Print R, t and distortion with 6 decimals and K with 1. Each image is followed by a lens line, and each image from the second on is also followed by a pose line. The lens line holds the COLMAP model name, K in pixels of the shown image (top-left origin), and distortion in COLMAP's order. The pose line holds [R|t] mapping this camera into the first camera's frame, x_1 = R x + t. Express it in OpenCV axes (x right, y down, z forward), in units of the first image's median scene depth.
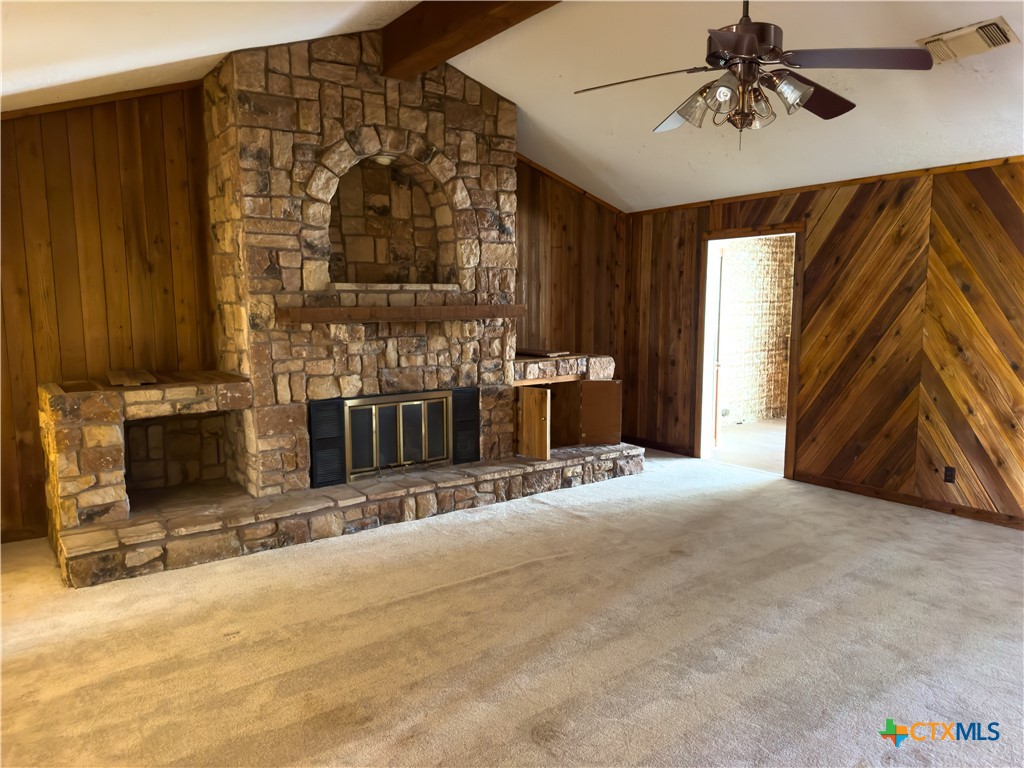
lens RADIAL K [[720.3, 0, 517.0], [0, 720.3, 385.3], [0, 0, 1]] dist [0.068783, -0.101242]
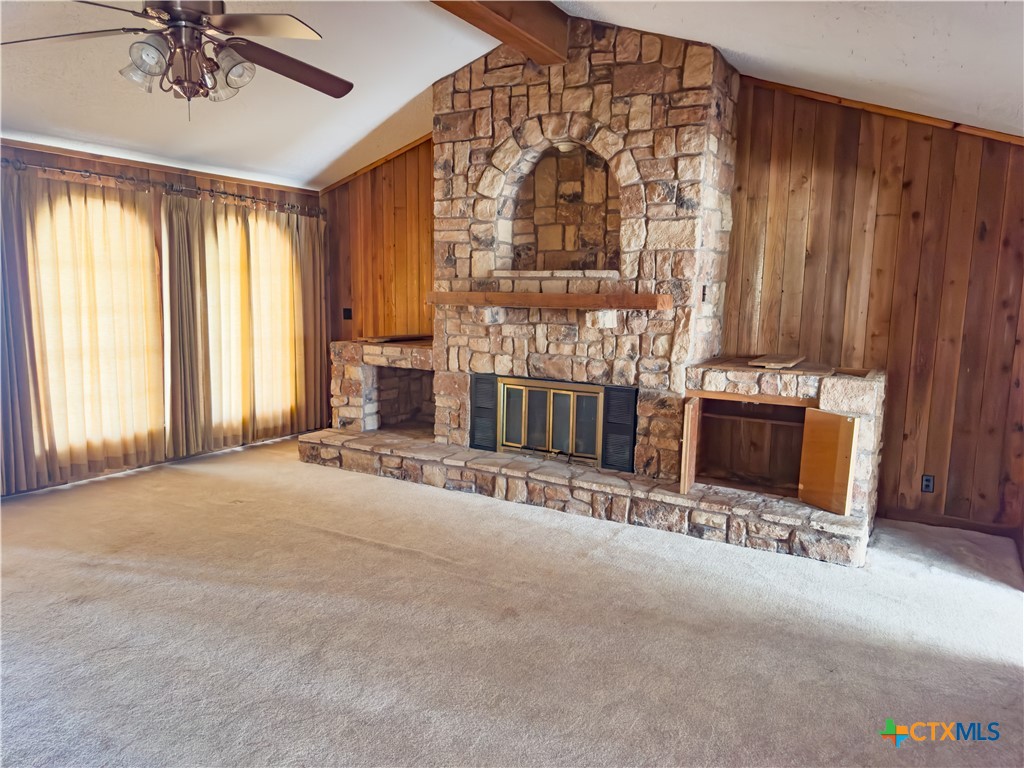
lens RADIAL K [[720.3, 0, 517.0], [0, 720.3, 385.3], [0, 0, 1]] dist [0.068783, -0.101242]
pose [[0.396441, 0.133374, -0.908321, 0.742626], [-0.130651, 0.987517, 0.087979, -0.064818], [0.908716, 0.083794, 0.408917, 0.558174]]
